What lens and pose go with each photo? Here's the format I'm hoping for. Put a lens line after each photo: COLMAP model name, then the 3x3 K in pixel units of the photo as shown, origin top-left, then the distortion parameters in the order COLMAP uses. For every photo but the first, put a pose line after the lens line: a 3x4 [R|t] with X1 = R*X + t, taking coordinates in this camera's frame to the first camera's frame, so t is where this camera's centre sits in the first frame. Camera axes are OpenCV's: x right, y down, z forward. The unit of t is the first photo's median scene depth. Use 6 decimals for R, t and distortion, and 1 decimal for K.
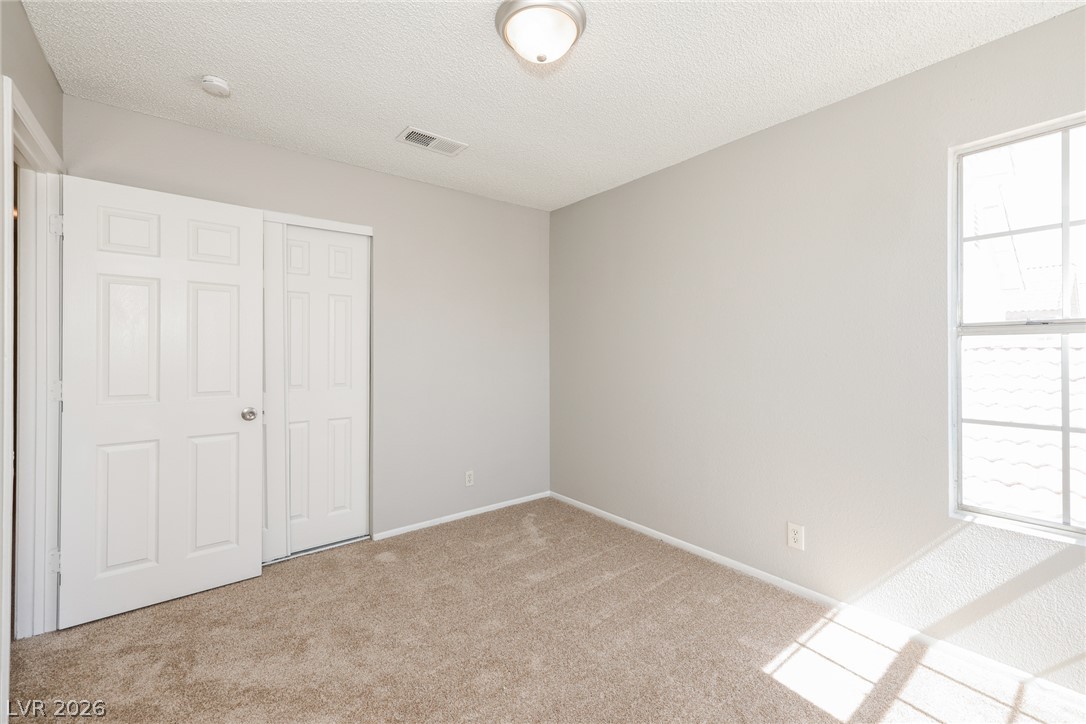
lens RADIAL K [[461.8, 0, 540.1], [0, 461.8, 350.9], [0, 0, 1]] dist [0.001520, 0.000807]
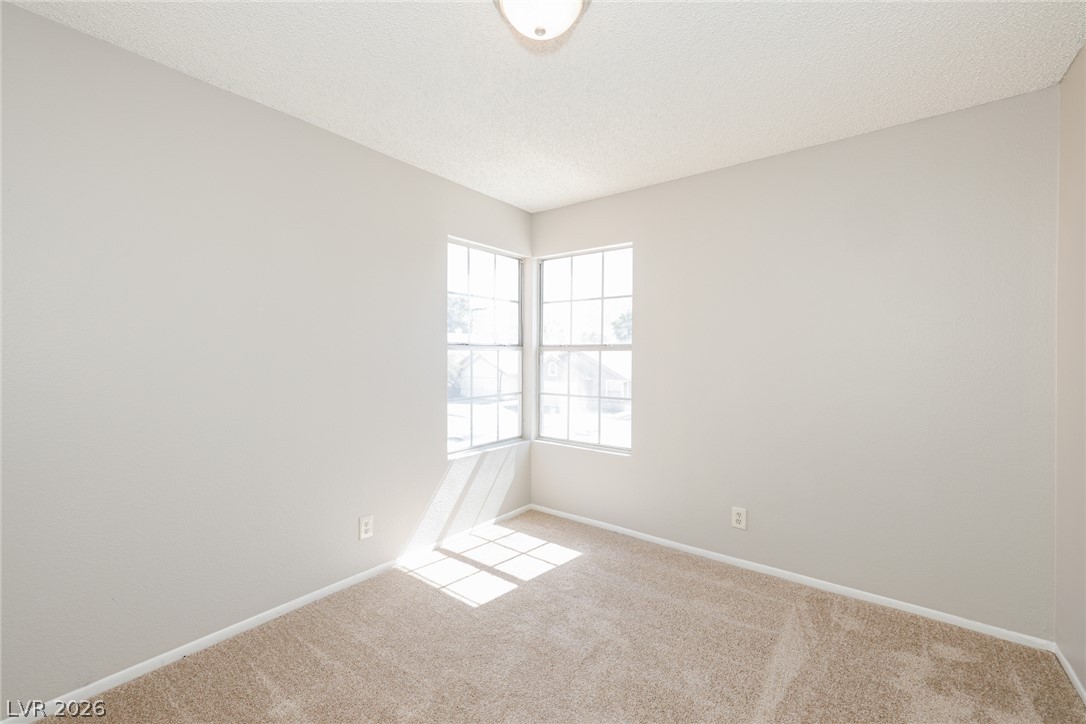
lens RADIAL K [[461.8, 0, 539.7], [0, 461.8, 358.4], [0, 0, 1]] dist [0.001520, 0.000807]
pose [[-0.235975, -0.009786, 0.971710, -0.747446], [0.011250, 0.999855, 0.012801, -0.017609], [-0.971694, 0.013952, -0.235831, 1.030432]]
